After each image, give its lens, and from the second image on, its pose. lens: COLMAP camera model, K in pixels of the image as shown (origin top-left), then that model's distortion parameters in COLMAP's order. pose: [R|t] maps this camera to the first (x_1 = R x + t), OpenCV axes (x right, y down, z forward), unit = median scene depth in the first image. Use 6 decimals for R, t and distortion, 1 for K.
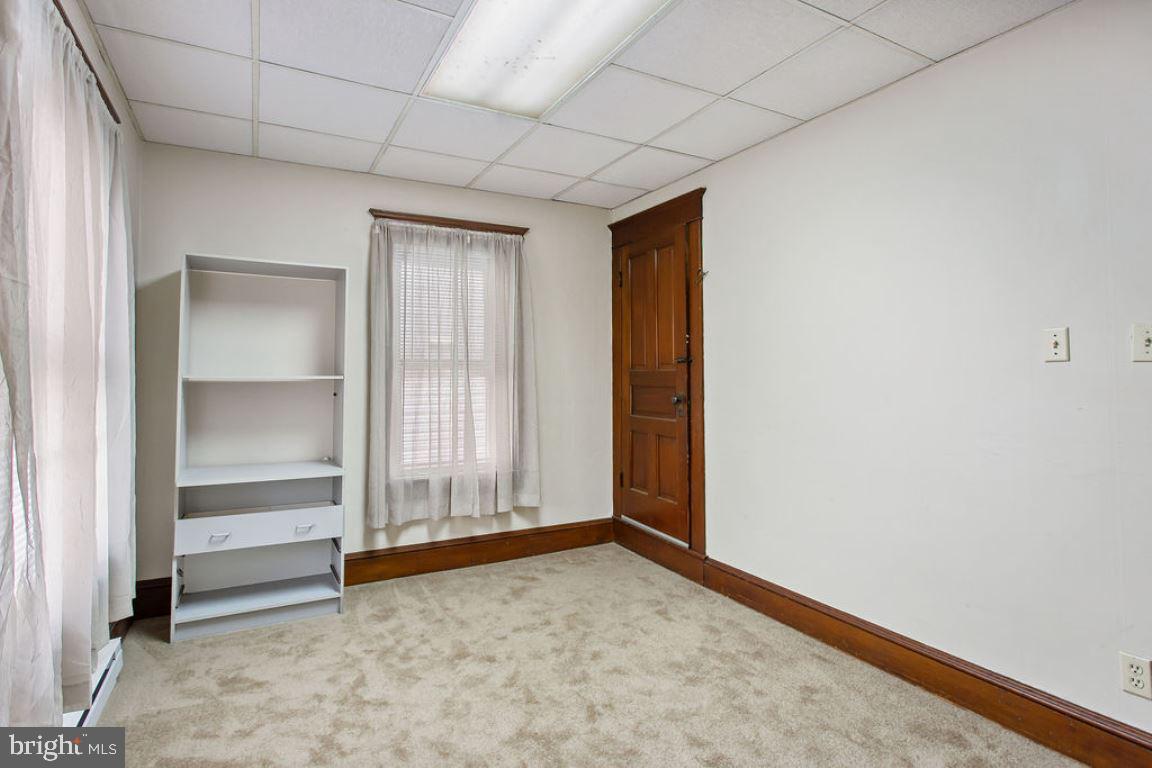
lens RADIAL K [[571.2, 0, 577.3], [0, 571.2, 363.4], [0, 0, 1]] dist [-0.006389, 0.002708]
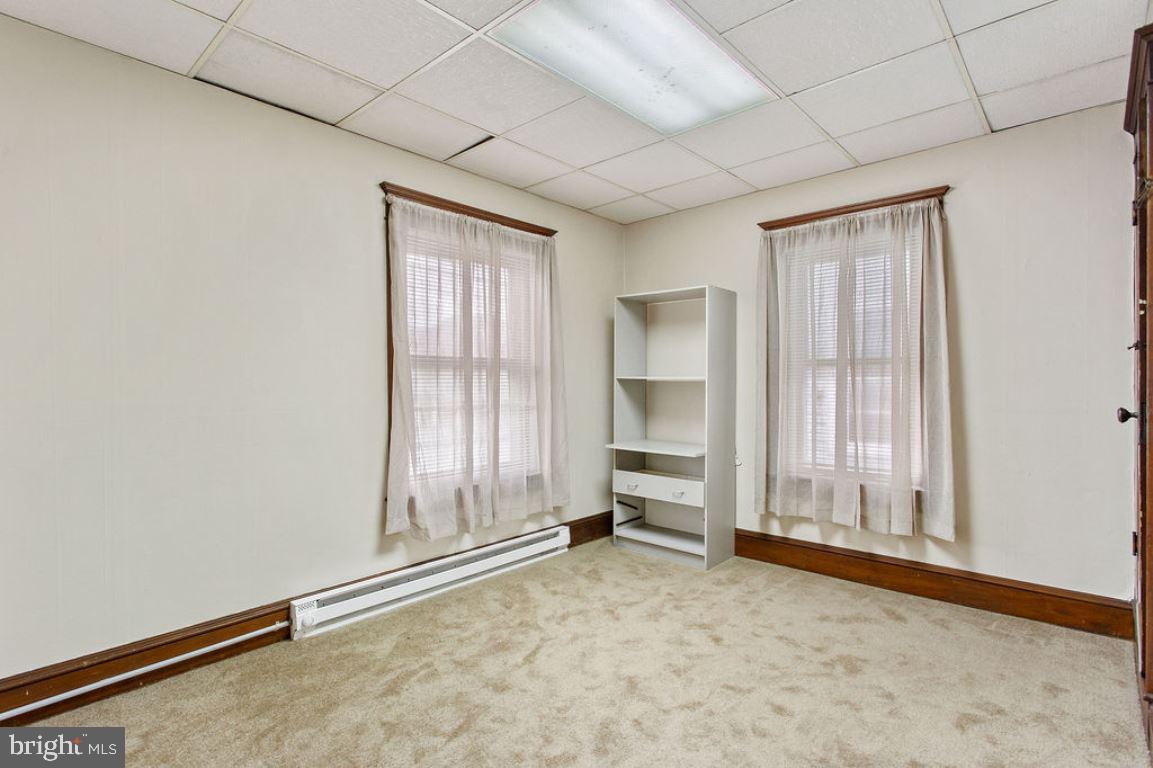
lens RADIAL K [[571.7, 0, 579.7], [0, 571.7, 387.5], [0, 0, 1]] dist [-0.006389, 0.002708]
pose [[0.320931, 0.009845, -0.947051, 0.659027], [0.029505, 0.999357, 0.020387, 0.012439], [0.946643, -0.034486, 0.320435, 0.360752]]
